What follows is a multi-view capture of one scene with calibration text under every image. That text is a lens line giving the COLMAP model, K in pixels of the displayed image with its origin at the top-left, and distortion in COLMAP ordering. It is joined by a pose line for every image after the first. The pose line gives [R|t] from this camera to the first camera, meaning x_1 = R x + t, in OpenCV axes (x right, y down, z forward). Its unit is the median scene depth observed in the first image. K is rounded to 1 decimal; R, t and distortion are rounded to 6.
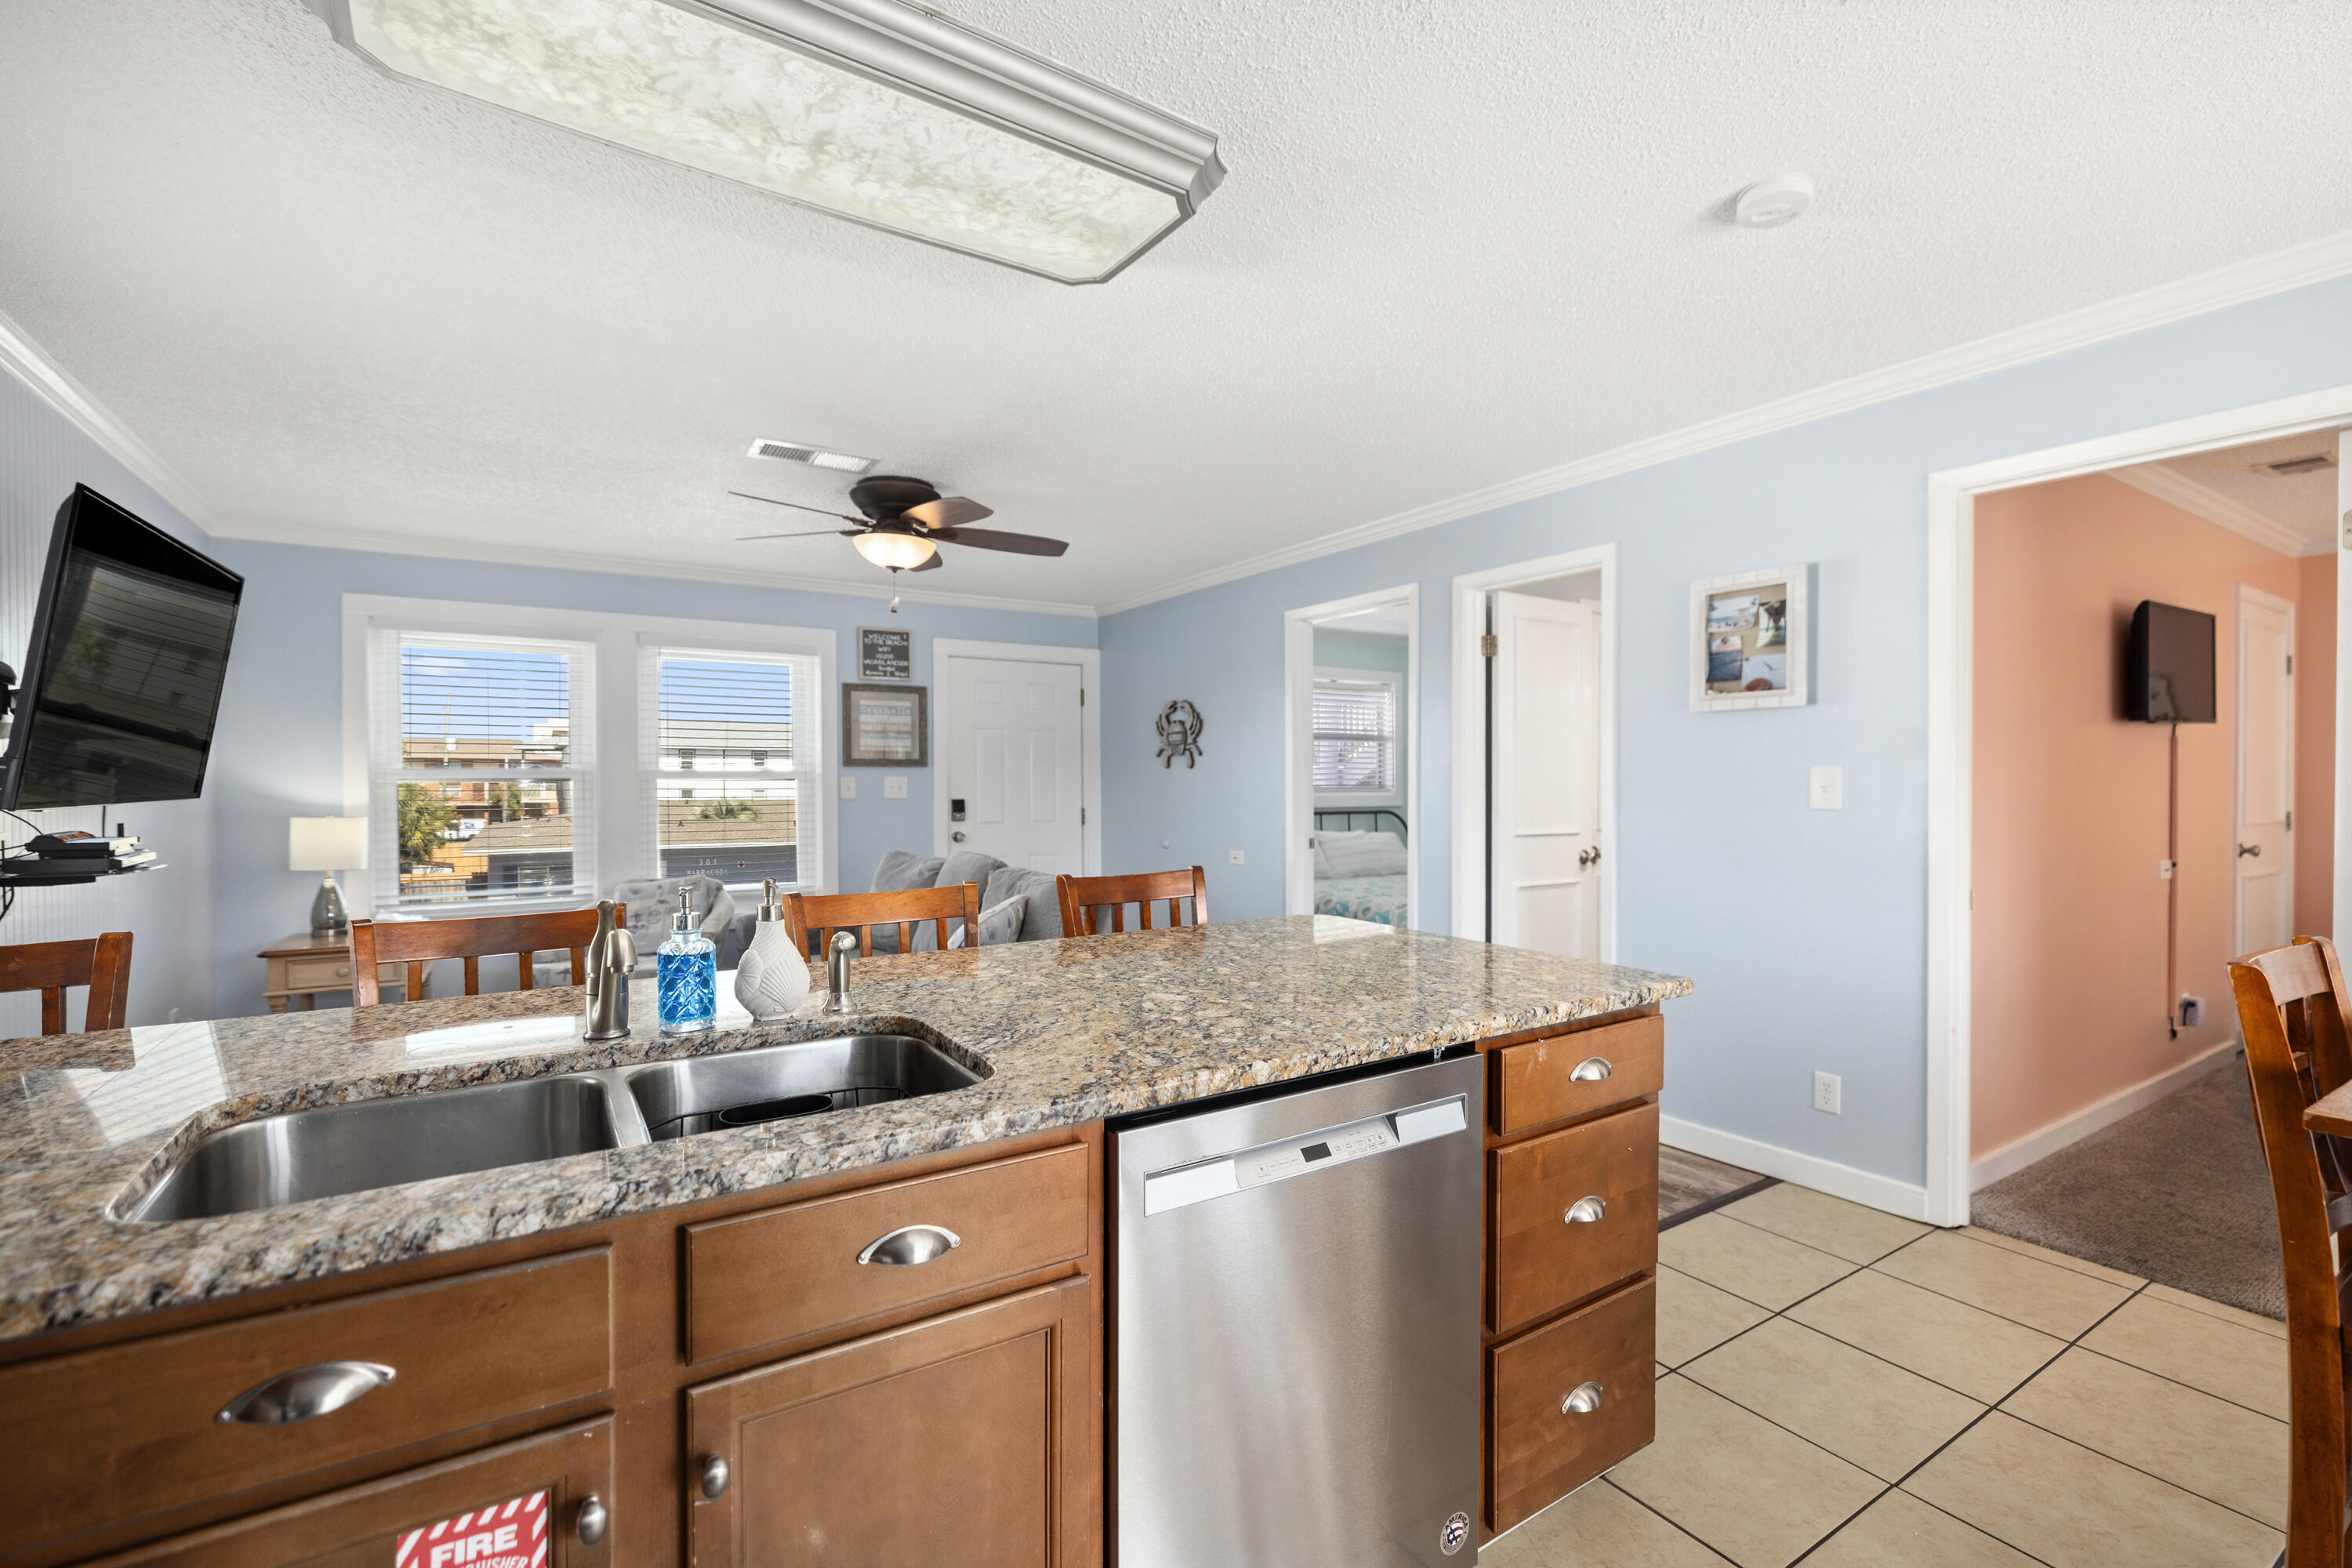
lens RADIAL K [[995.4, 0, 1166.9], [0, 995.4, 793.5], [0, 0, 1]] dist [-0.003111, -0.000262]
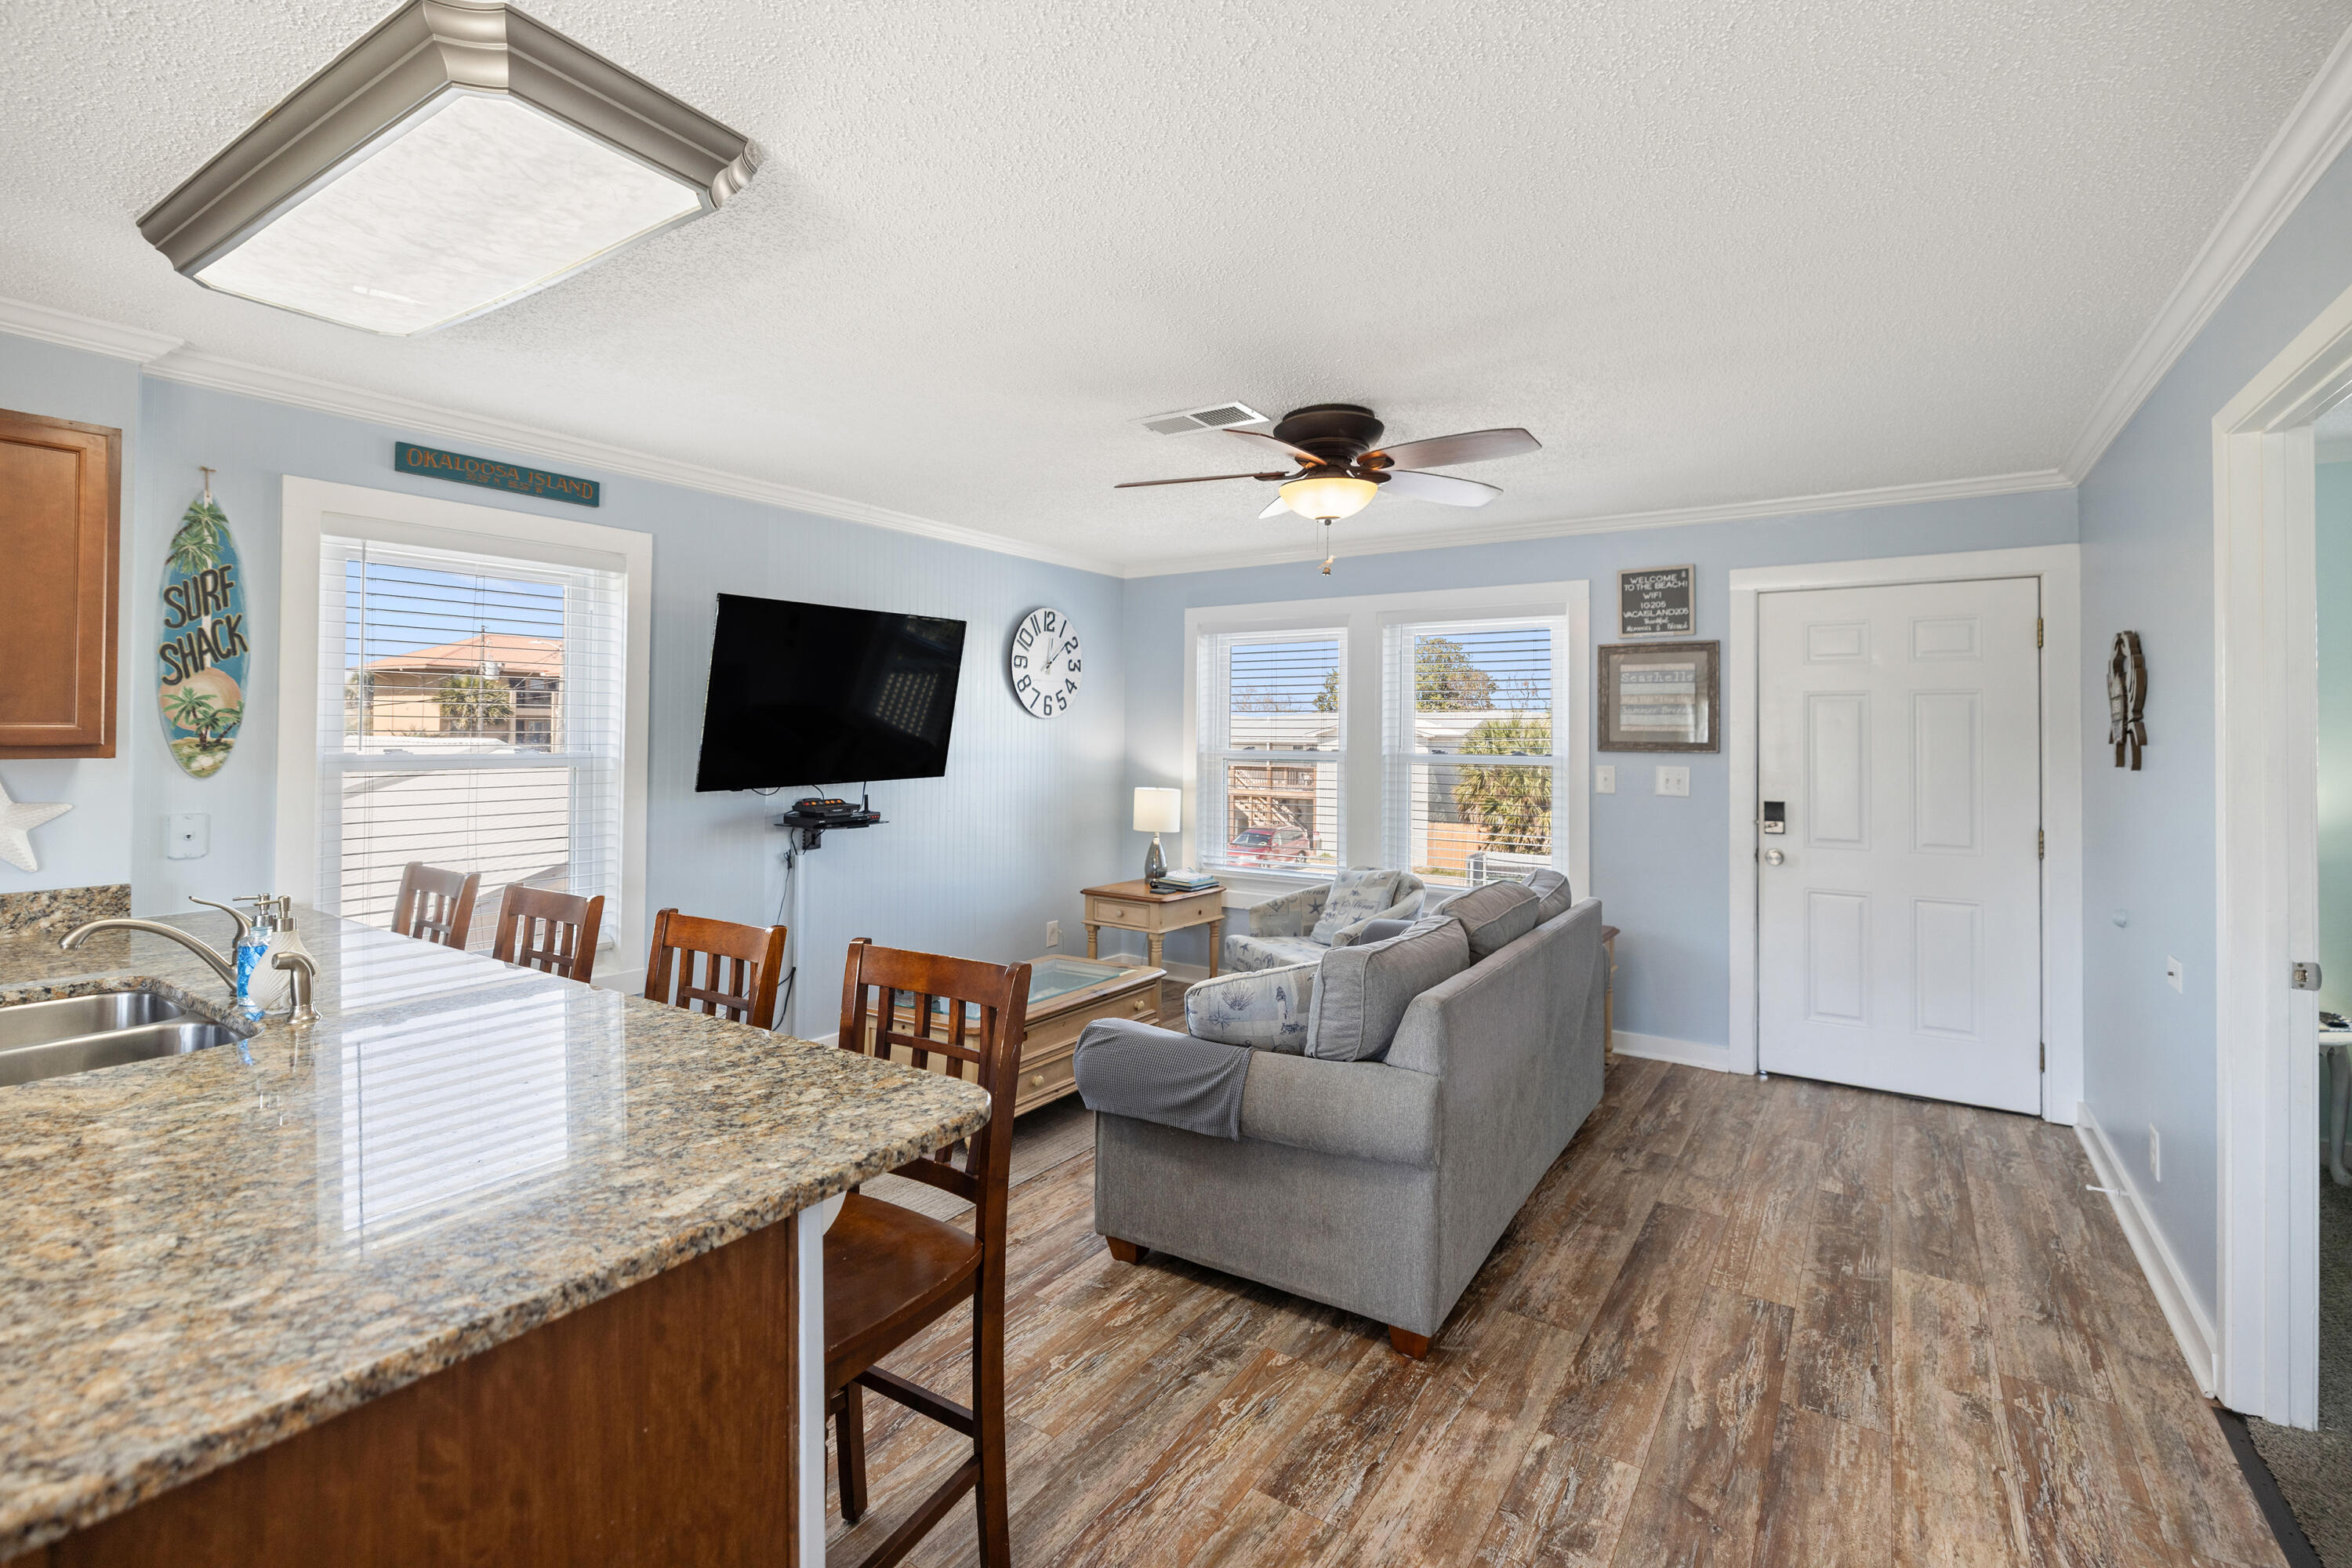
lens RADIAL K [[1049.6, 0, 1149.4], [0, 1049.6, 717.2], [0, 0, 1]] dist [0.001580, 0.000042]
pose [[0.408000, -0.011019, -0.912915, 0.352502], [-0.019818, 0.999585, -0.020922, -0.036990], [0.912767, 0.026629, 0.407613, 0.421177]]
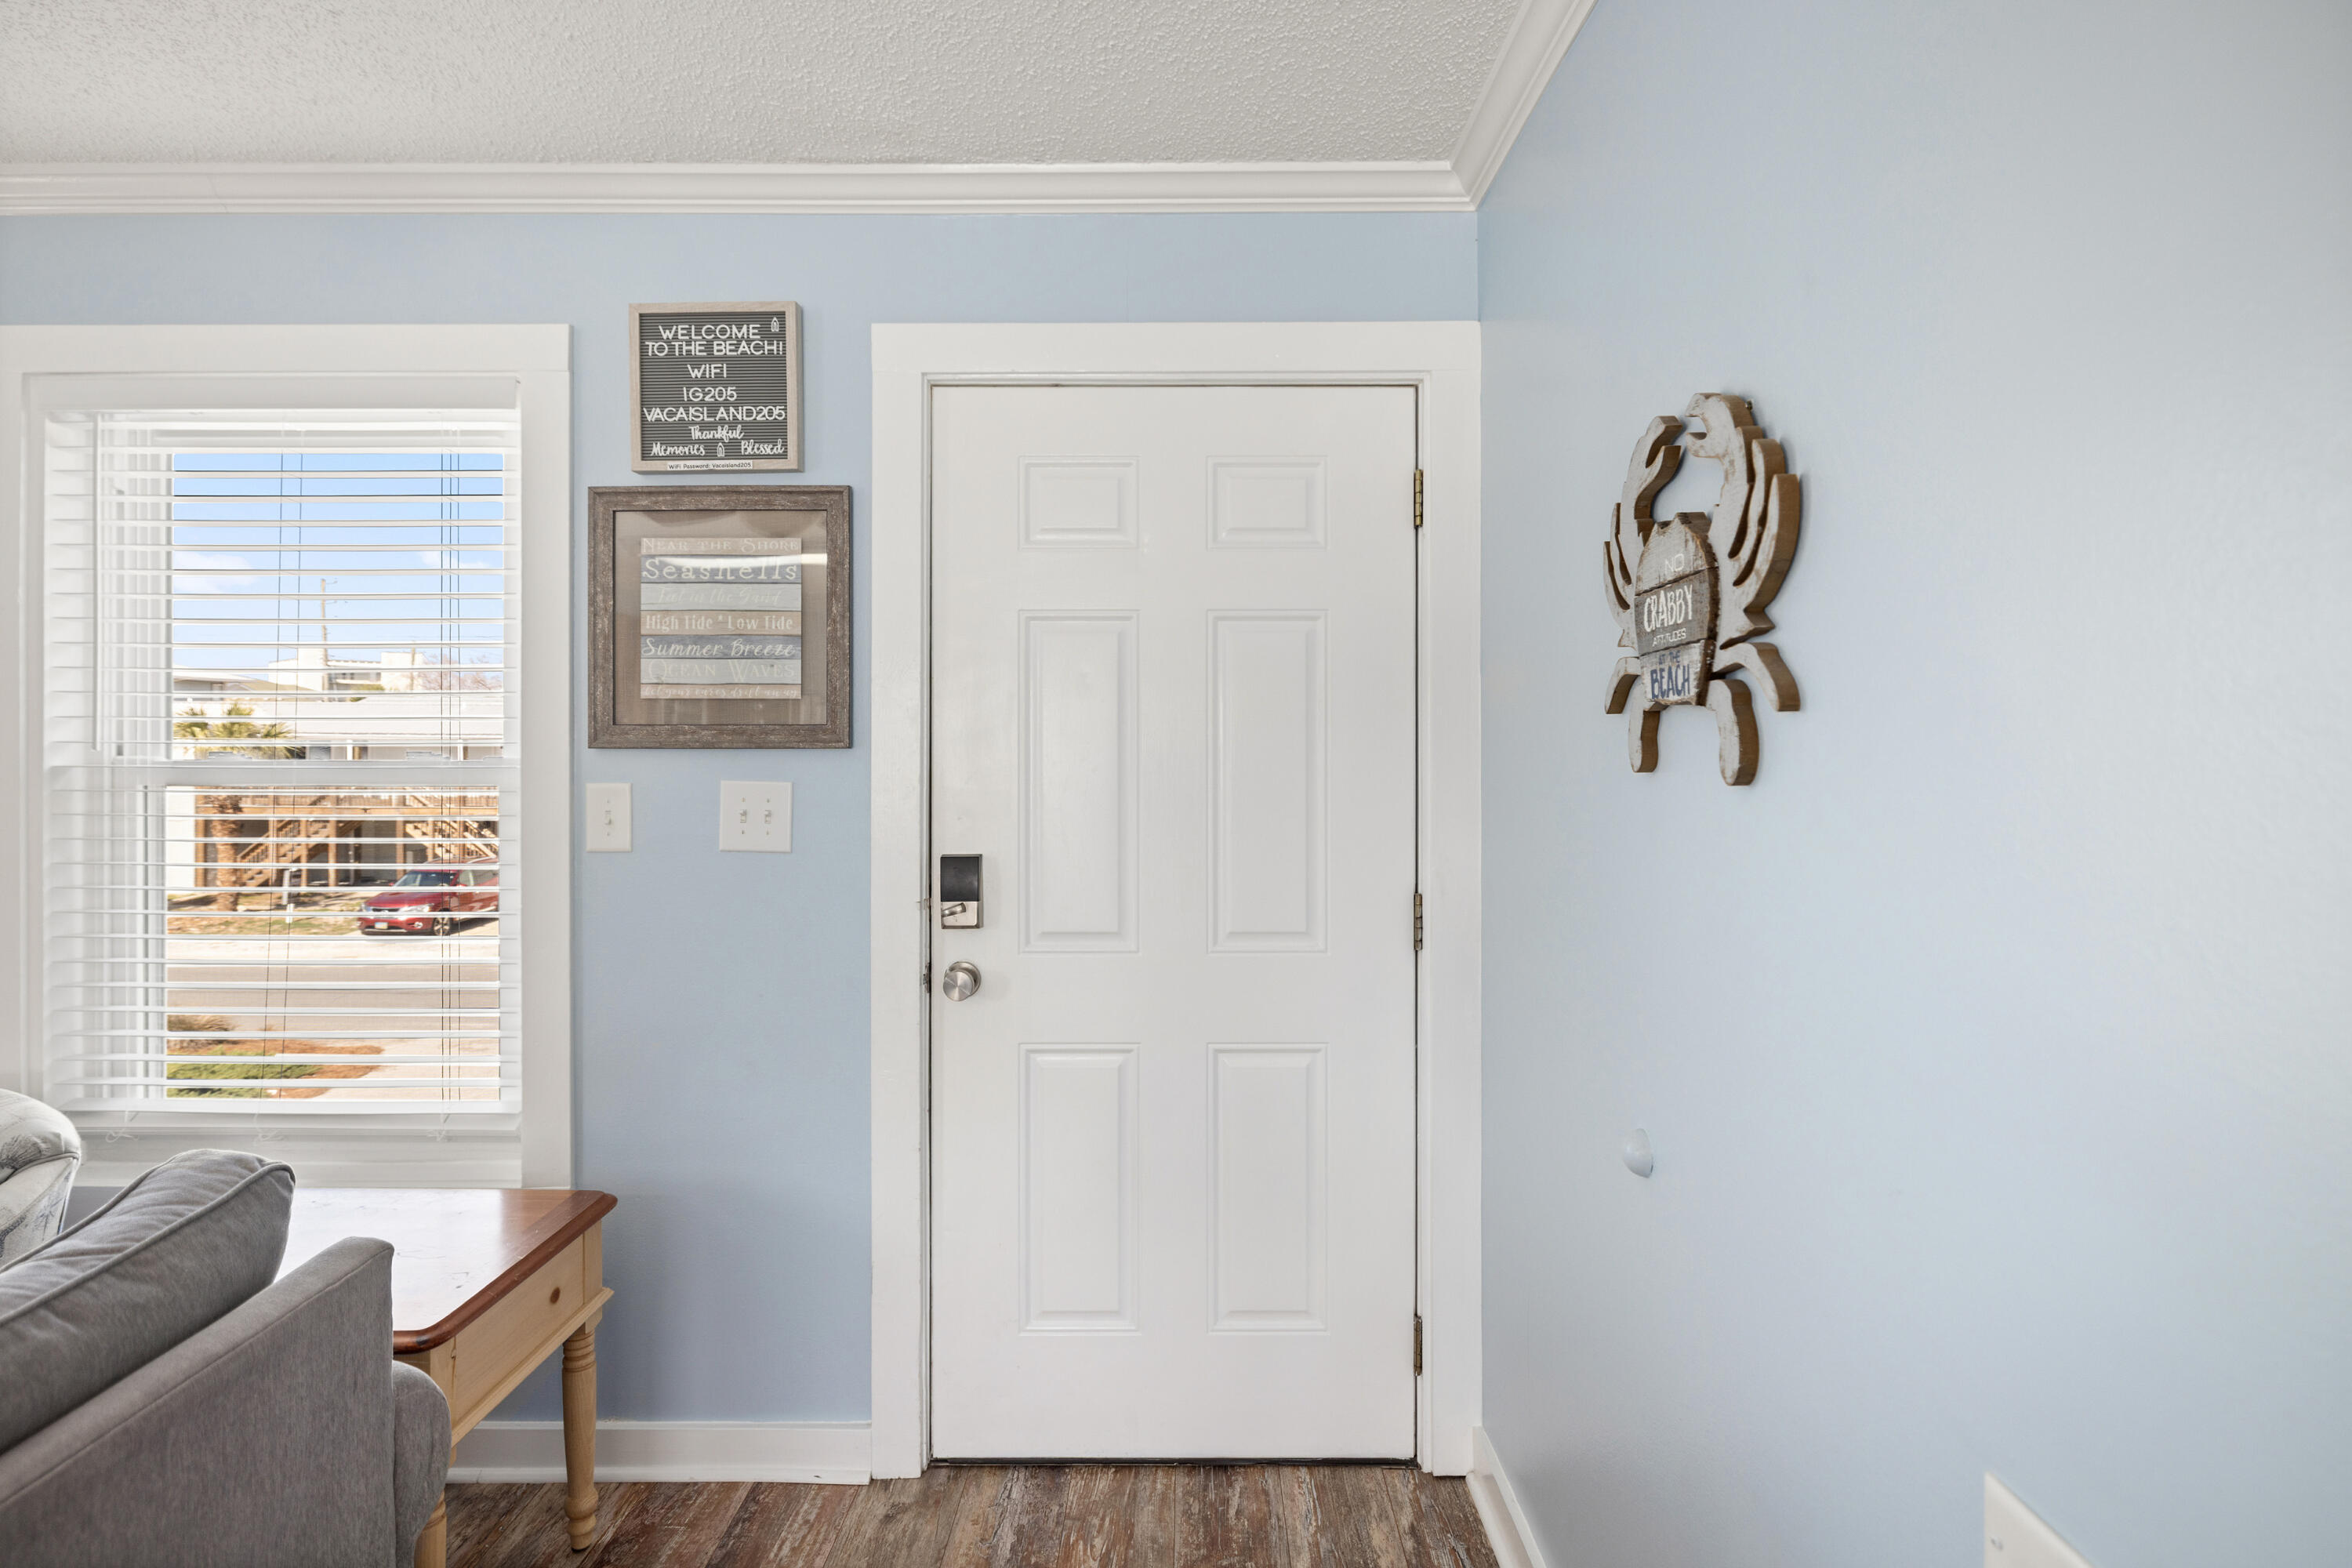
lens RADIAL K [[1269.5, 0, 1208.5], [0, 1269.5, 738.6], [0, 0, 1]] dist [-0.009546, 0.001187]
pose [[0.859715, 0.005619, -0.510743, 0.067125], [-0.007511, 0.999970, -0.001642, -0.038561], [0.510718, 0.005248, 0.859732, 0.928220]]
